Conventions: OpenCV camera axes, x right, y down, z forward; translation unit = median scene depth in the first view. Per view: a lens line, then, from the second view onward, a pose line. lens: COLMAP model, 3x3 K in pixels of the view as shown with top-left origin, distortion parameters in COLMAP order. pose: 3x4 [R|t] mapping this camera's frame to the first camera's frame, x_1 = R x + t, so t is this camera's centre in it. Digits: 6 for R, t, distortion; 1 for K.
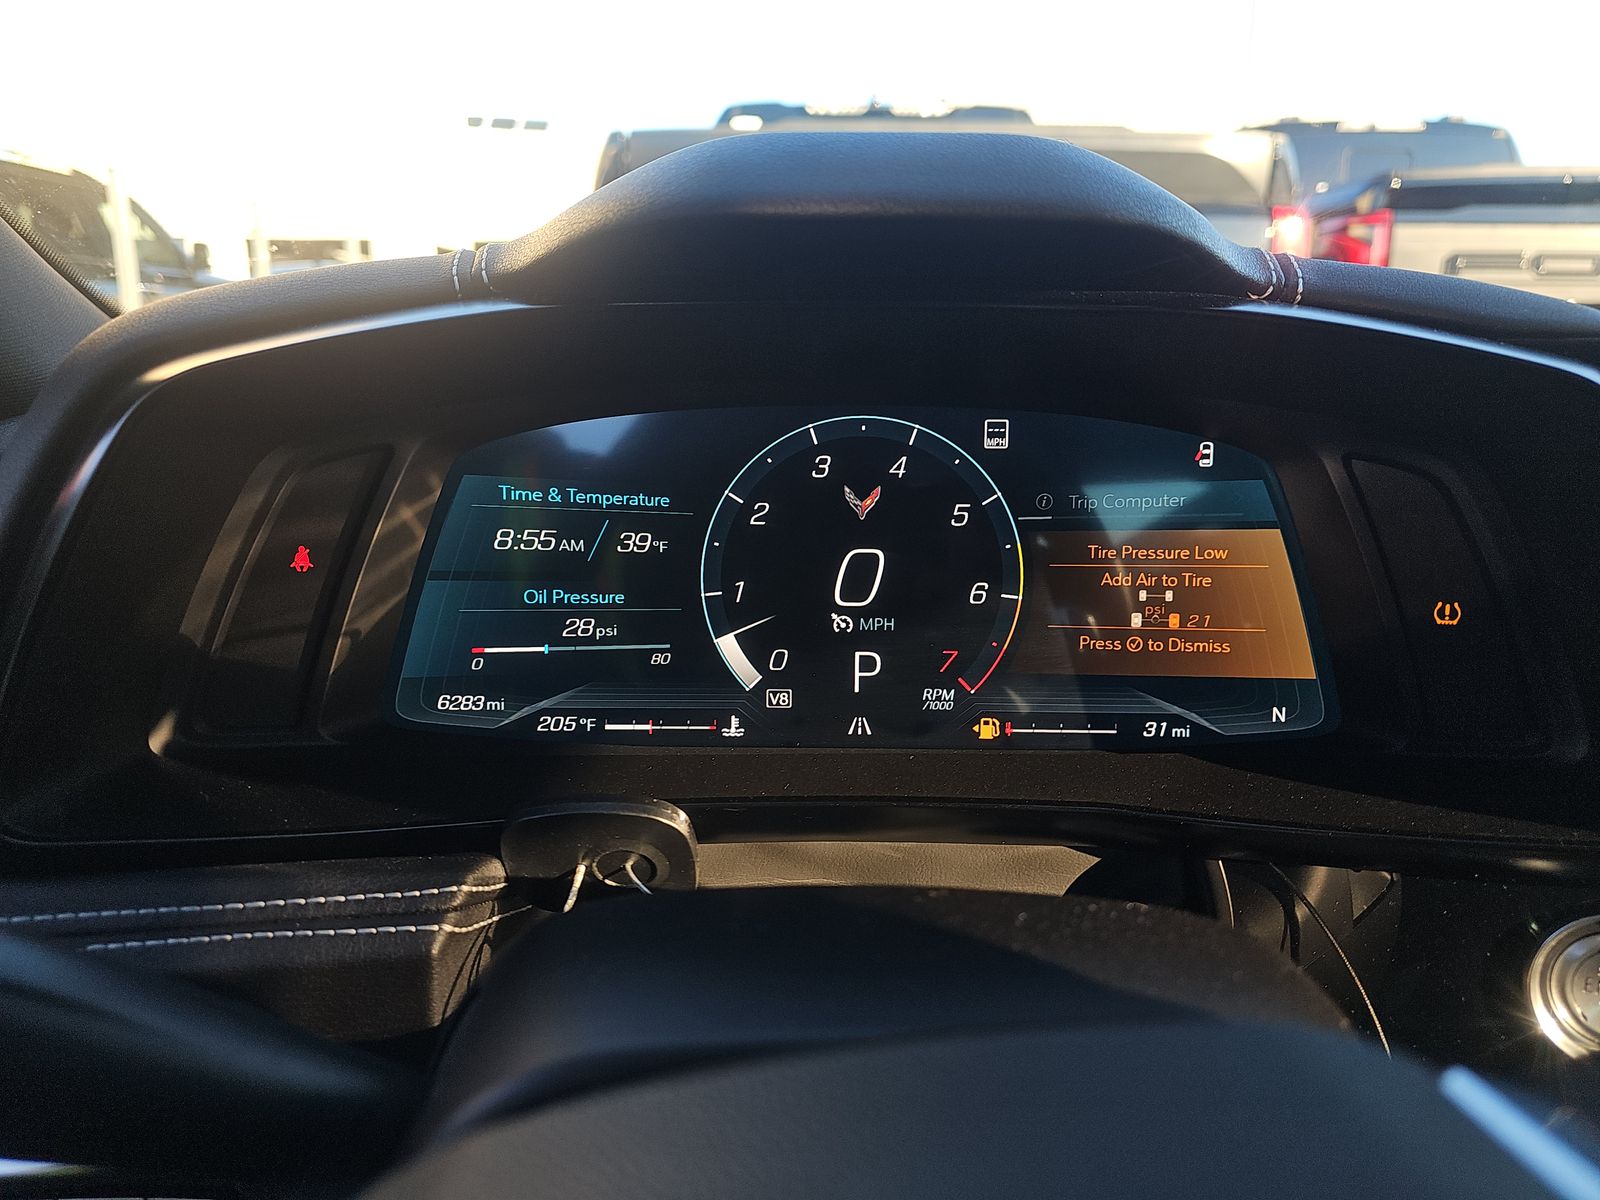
lens RADIAL K [[1061.9, 0, 804.7], [0, 1061.9, 576.8], [0, 0, 1]] dist [0.068533, -0.086025]
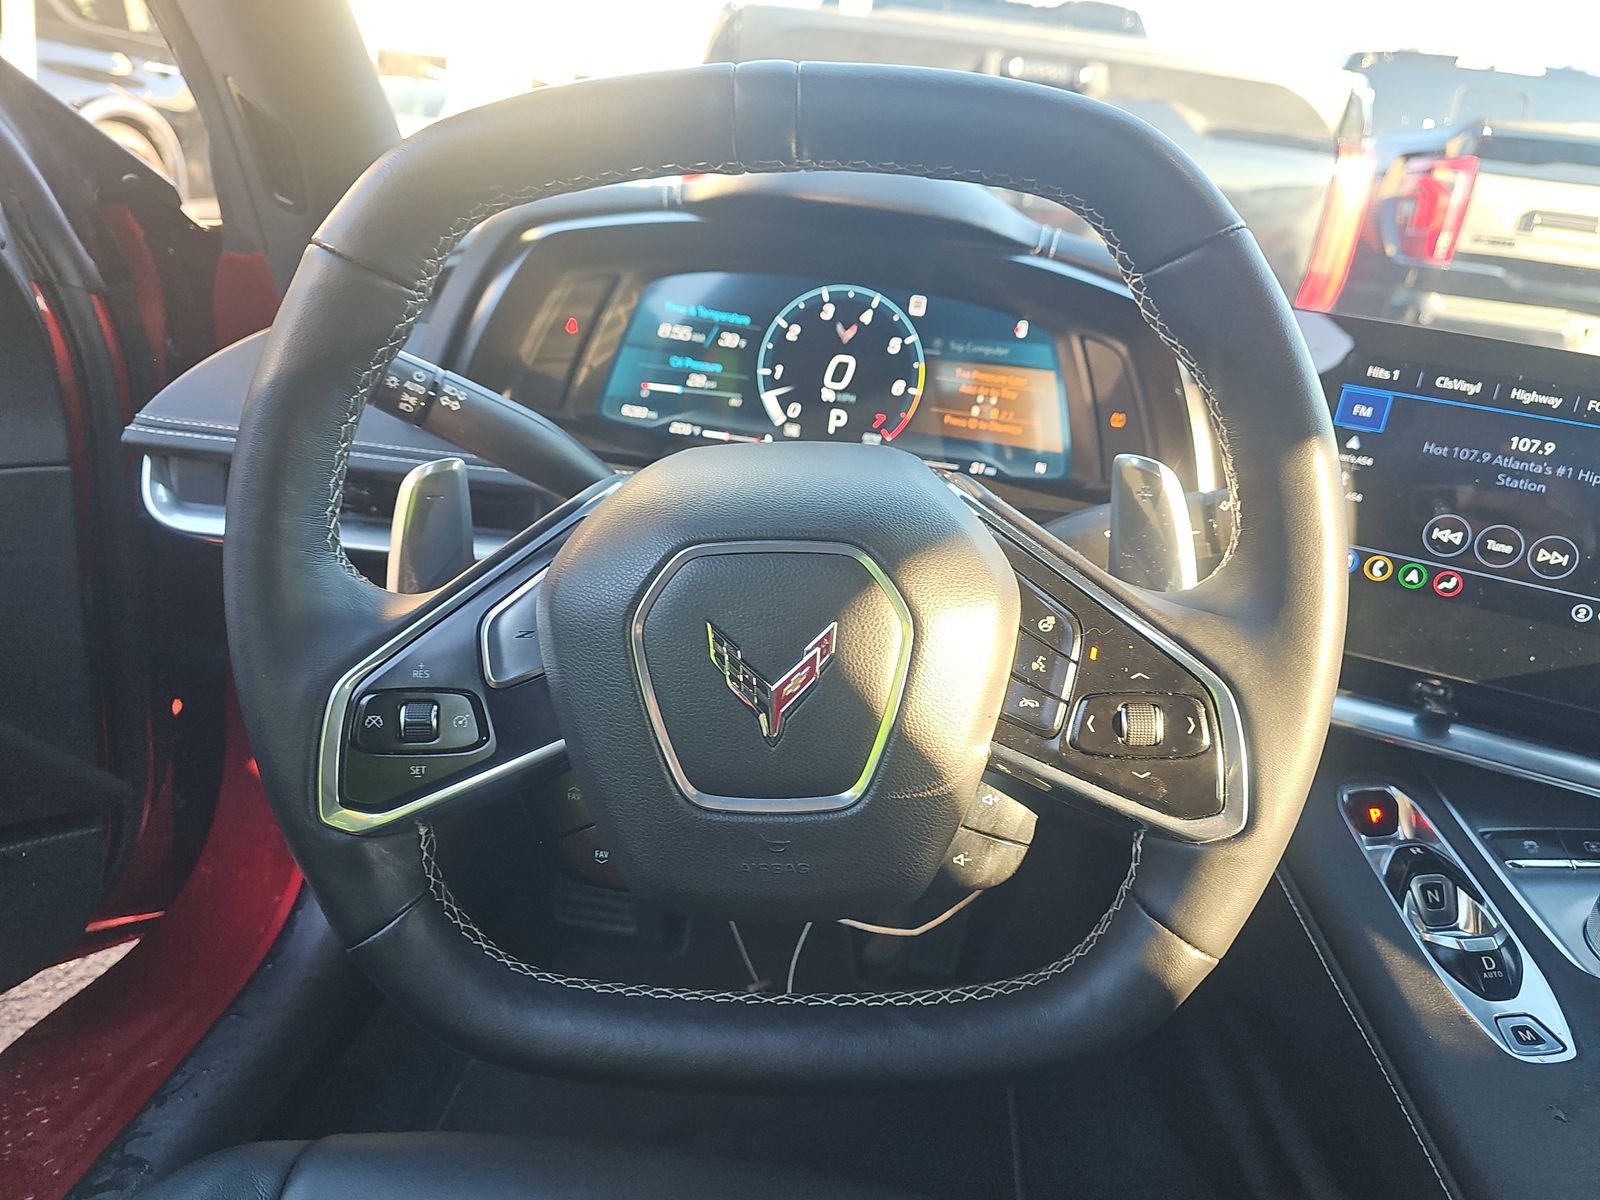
lens RADIAL K [[1014.4, 0, 802.4], [0, 1014.4, 592.5], [0, 0, 1]] dist [0.061082, -0.061182]
pose [[0.990679, 0.130761, -0.038171, 0.108301], [-0.124442, 0.982746, 0.136839, 0.152384], [0.055406, -0.130814, 0.989858, -0.924036]]
